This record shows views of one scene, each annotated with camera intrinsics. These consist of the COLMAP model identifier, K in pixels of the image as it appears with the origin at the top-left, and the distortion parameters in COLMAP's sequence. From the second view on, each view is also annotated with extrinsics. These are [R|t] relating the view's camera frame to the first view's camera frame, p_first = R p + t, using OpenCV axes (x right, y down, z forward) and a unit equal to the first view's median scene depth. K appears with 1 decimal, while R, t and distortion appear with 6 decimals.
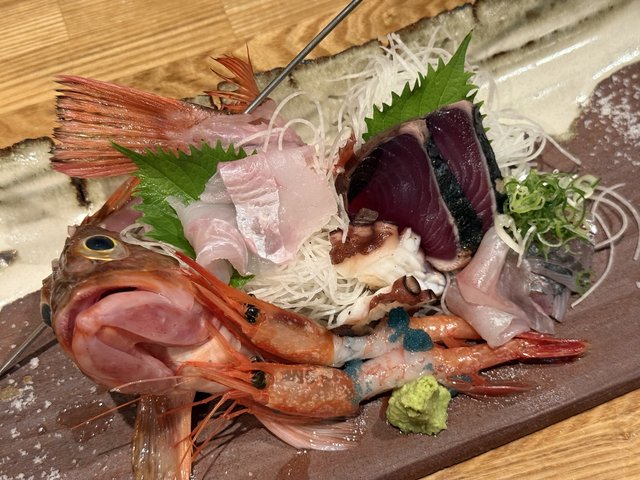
lens RADIAL K [[882.7, 0, 320.0], [0, 882.7, 240.0], [0, 0, 1]] dist [0.260480, 0.008266]
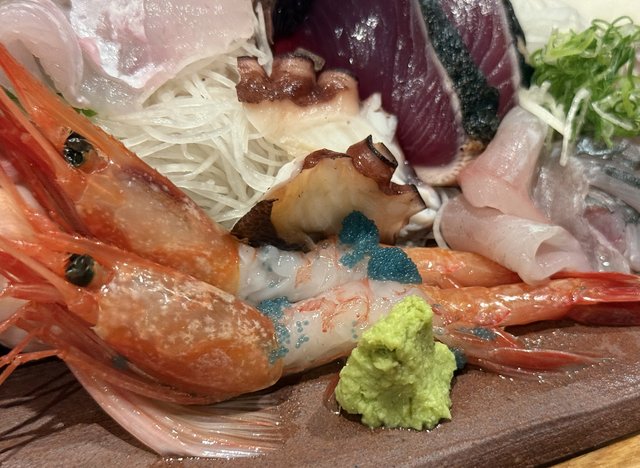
lens RADIAL K [[963.8, 0, 320.0], [0, 963.8, 234.0], [0, 0, 1]] dist [0.173478, -0.004355]
pose [[0.999375, 0.021726, 0.027891, 0.047228], [-0.011173, 0.942549, -0.333880, 0.296230], [-0.033543, 0.333359, 0.942203, 0.431037]]
